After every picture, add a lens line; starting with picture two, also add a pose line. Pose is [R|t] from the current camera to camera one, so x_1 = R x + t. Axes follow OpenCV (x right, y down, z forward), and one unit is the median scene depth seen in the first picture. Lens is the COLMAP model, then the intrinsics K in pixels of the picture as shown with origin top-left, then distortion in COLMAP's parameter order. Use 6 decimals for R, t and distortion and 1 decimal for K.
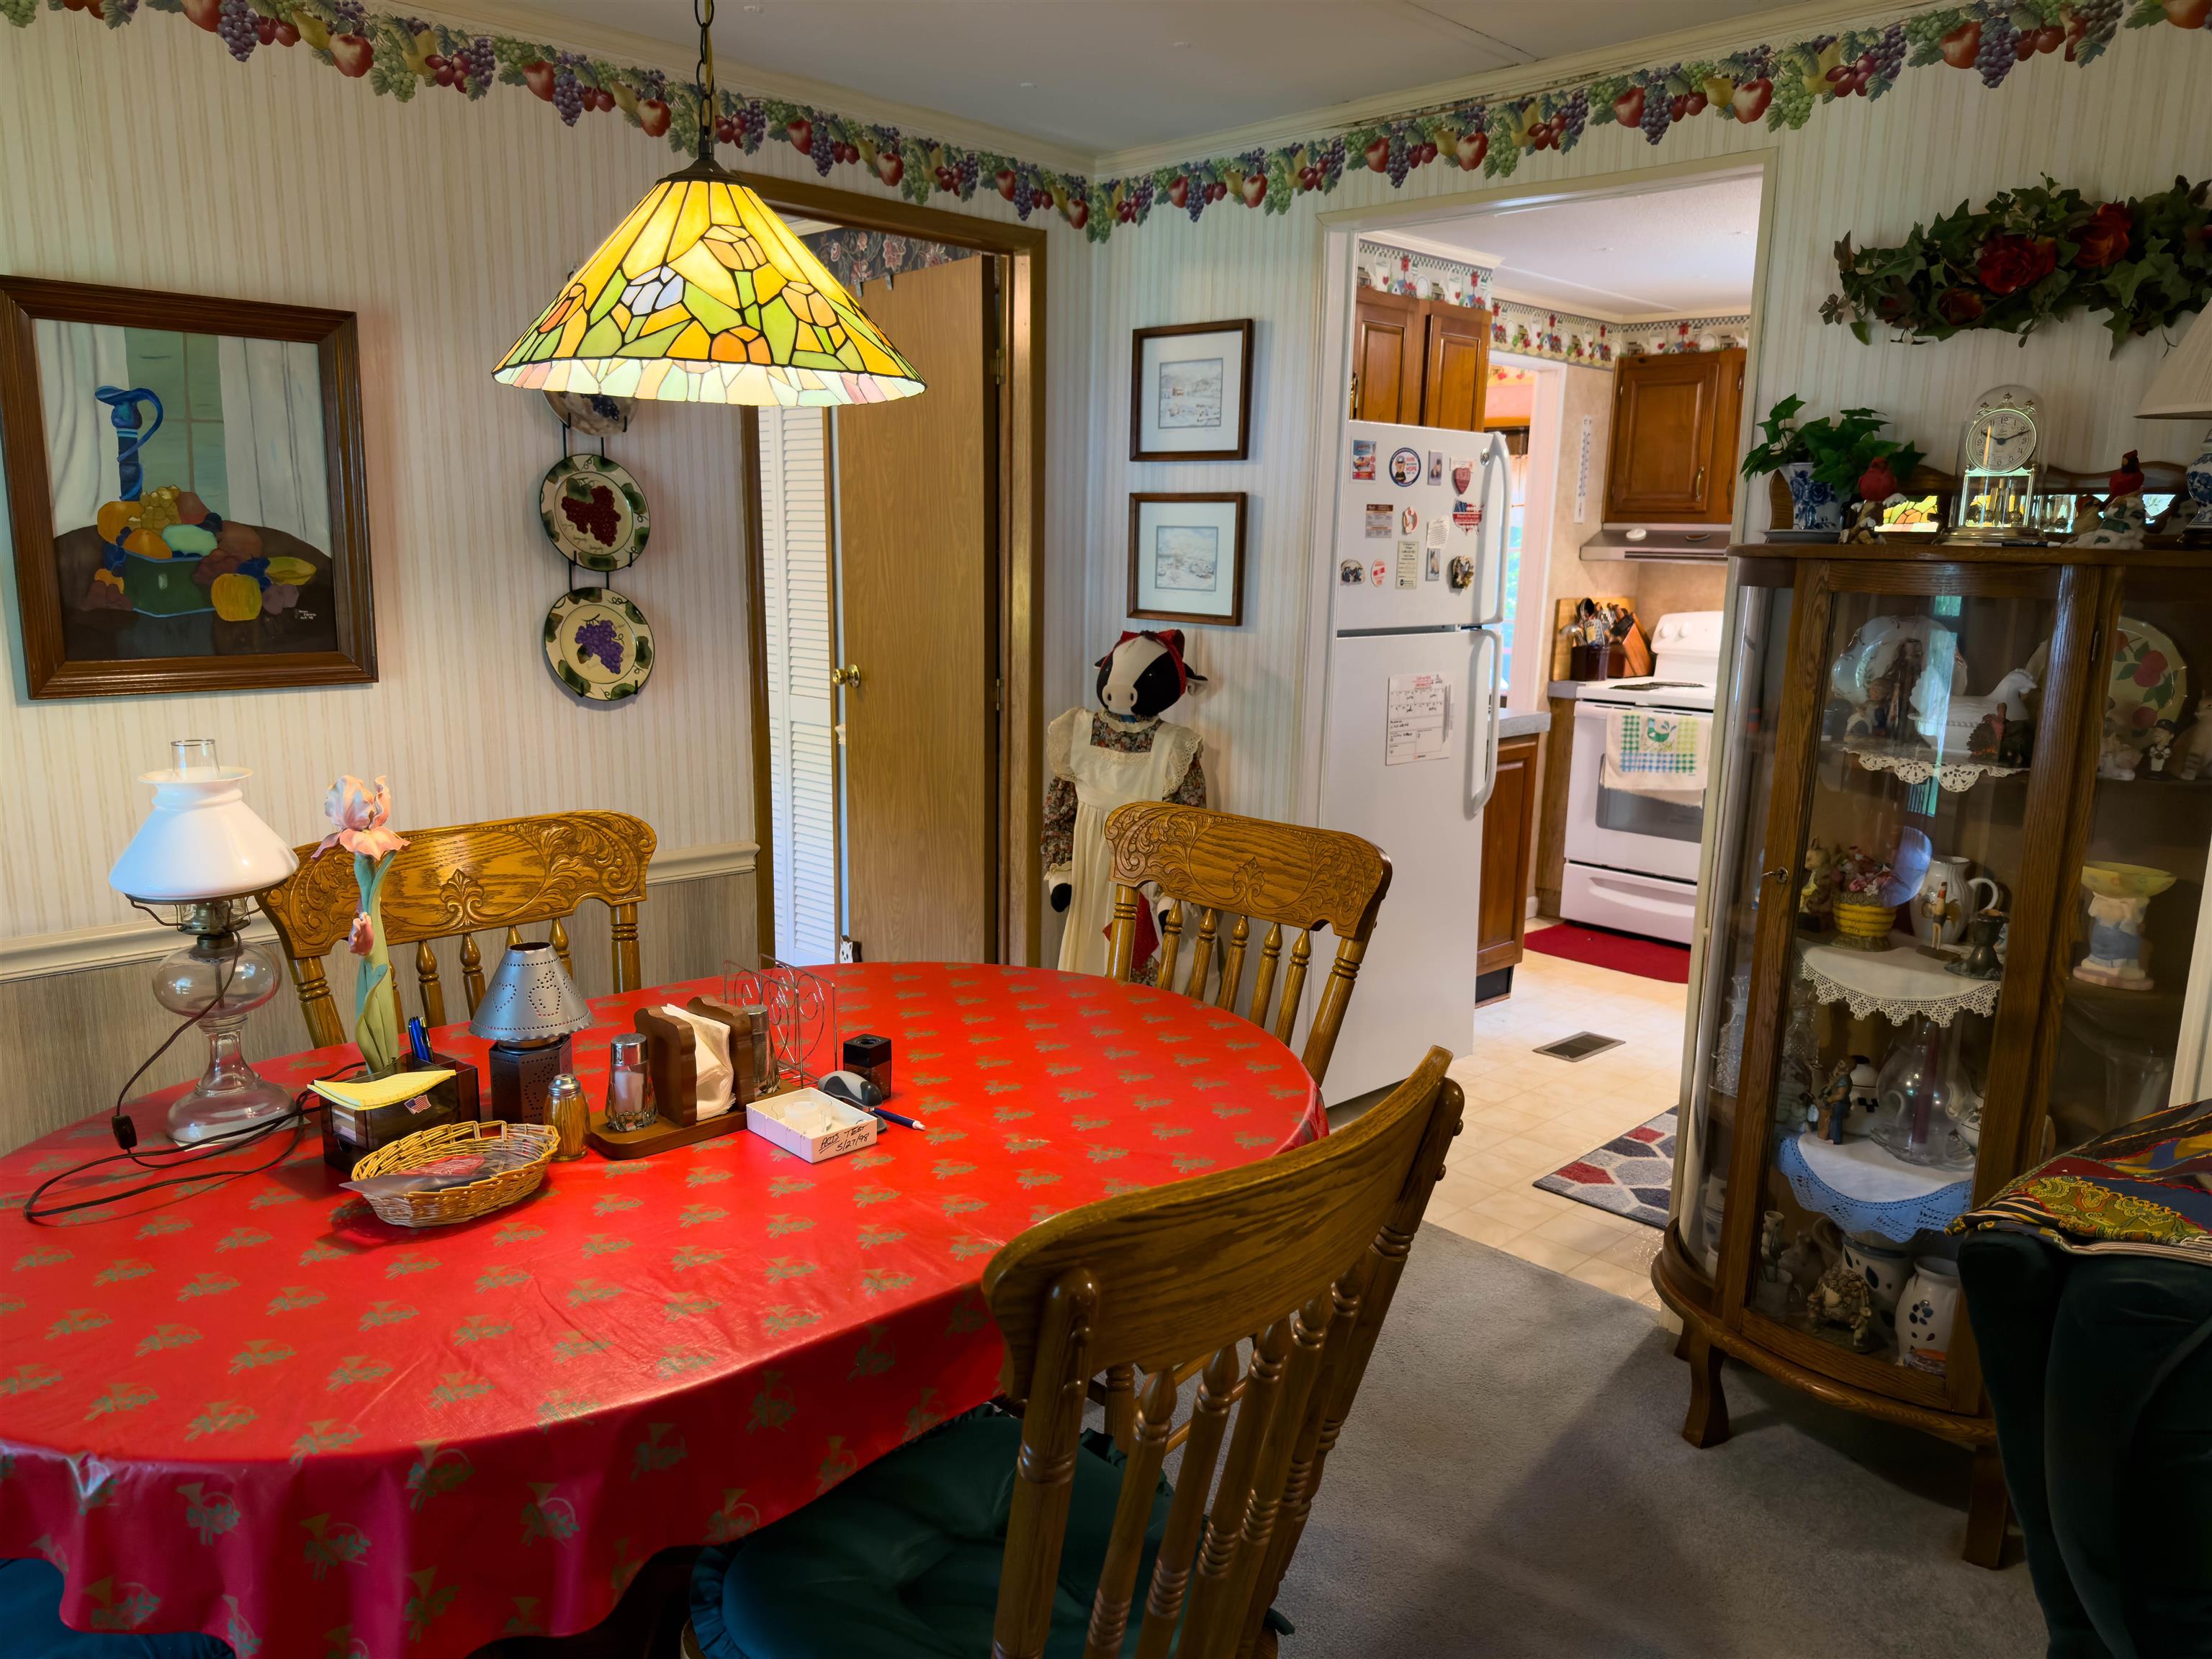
lens RADIAL K [[1573.5, 0, 1104.0], [0, 1573.5, 822.6], [0, 0, 1]] dist [0.018570, -0.037014]
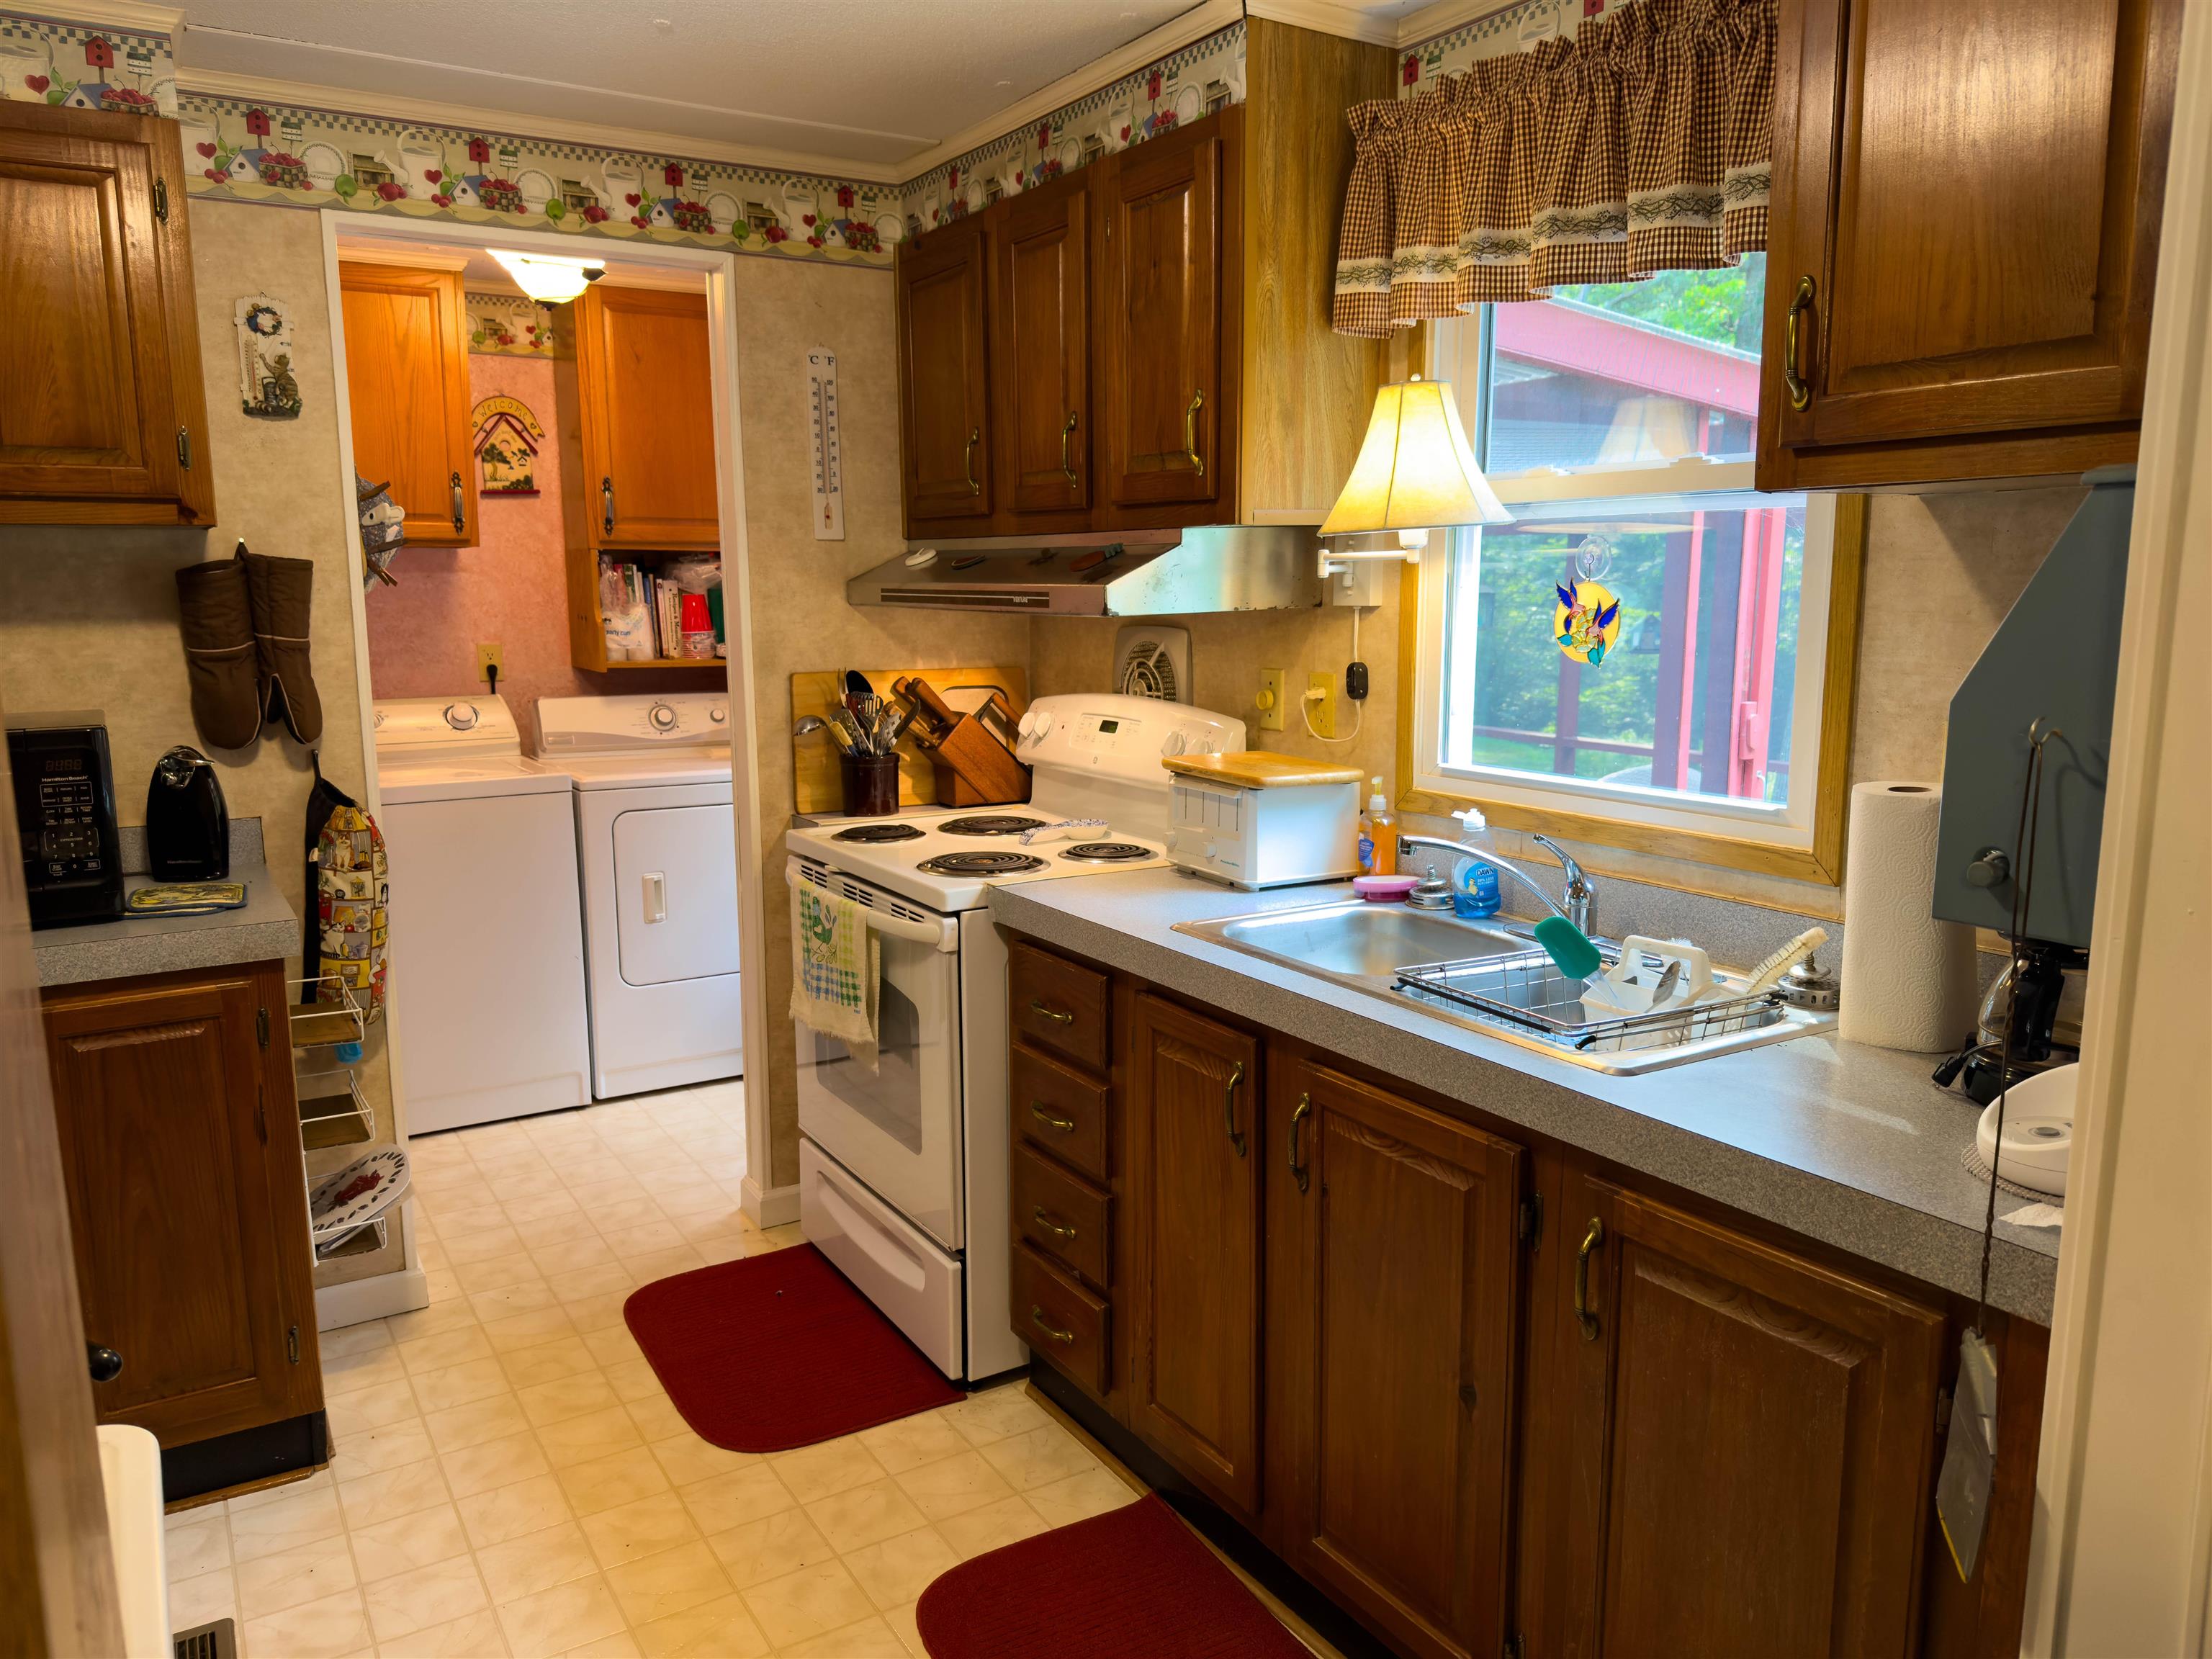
lens RADIAL K [[1573.5, 0, 1104.9], [0, 1573.5, 841.7], [0, 0, 1]] dist [0.018570, -0.037014]
pose [[0.971128, 0.018159, -0.237866, 0.543252], [-0.023575, 0.999523, -0.019941, -0.073634], [0.237391, 0.024973, 0.971093, 0.483310]]
